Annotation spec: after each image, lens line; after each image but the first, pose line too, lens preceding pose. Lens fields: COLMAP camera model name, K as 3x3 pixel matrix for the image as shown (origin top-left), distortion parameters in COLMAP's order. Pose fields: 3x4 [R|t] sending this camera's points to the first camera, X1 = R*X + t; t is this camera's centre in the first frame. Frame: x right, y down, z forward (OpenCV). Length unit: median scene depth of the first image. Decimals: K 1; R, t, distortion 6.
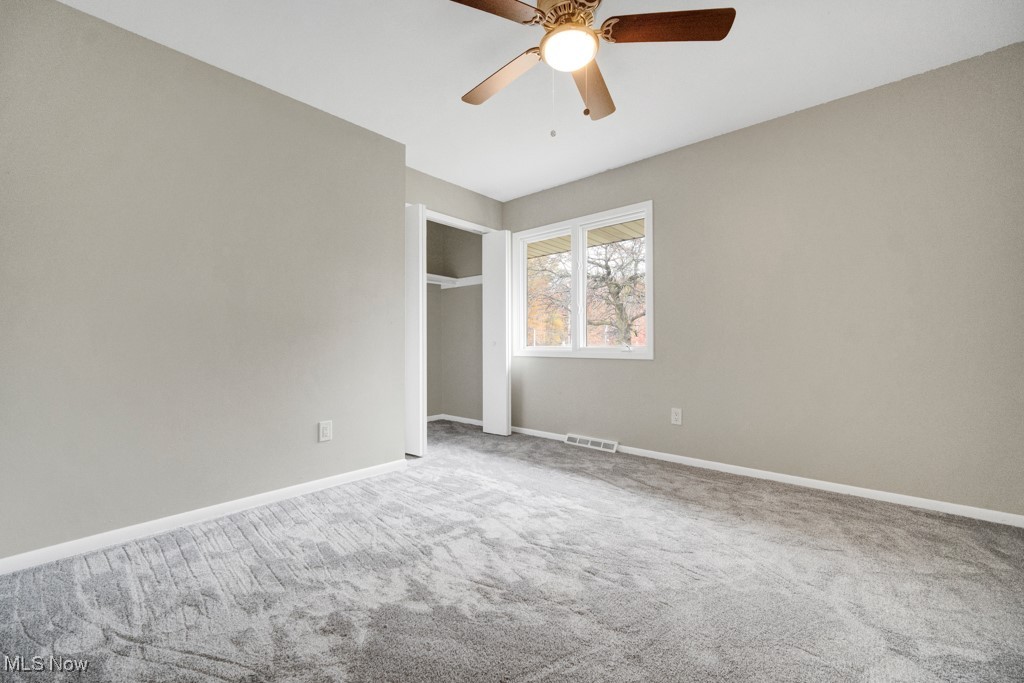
lens RADIAL K [[416.4, 0, 512.0], [0, 416.4, 341.5], [0, 0, 1]] dist [0.000594, 0.000052]
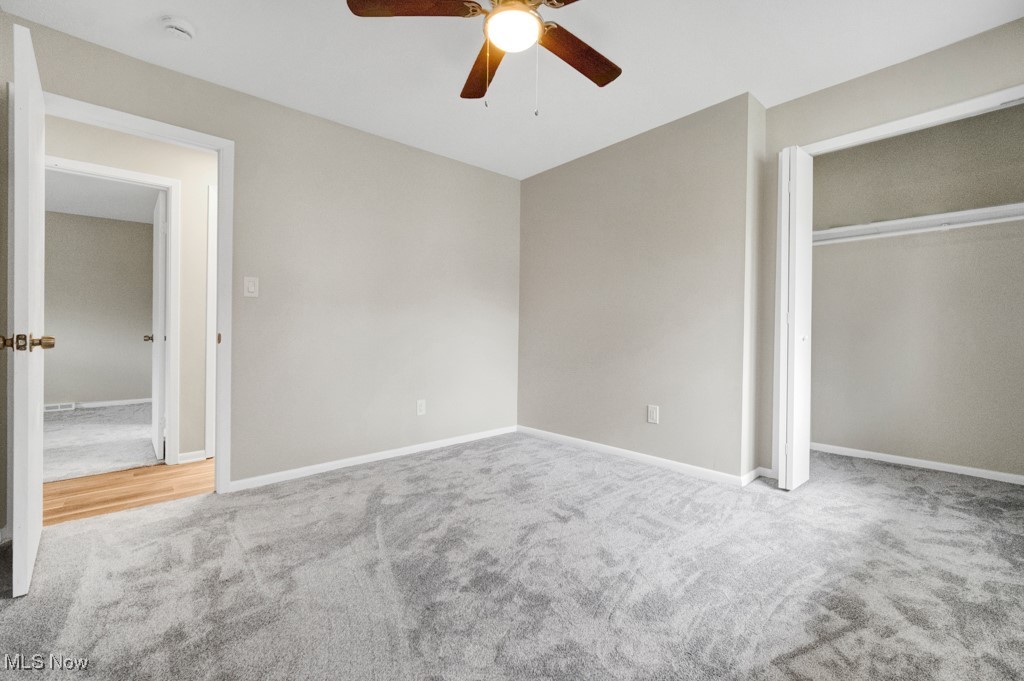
lens RADIAL K [[432.3, 0, 512.0], [0, 432.3, 340.5], [0, 0, 1]] dist [-0.000891, -0.000142]
pose [[-0.112238, 0.024664, -0.993375, 0.780404], [0.001849, 0.999695, 0.024612, -0.014620], [0.993680, 0.000926, -0.112249, 0.784554]]
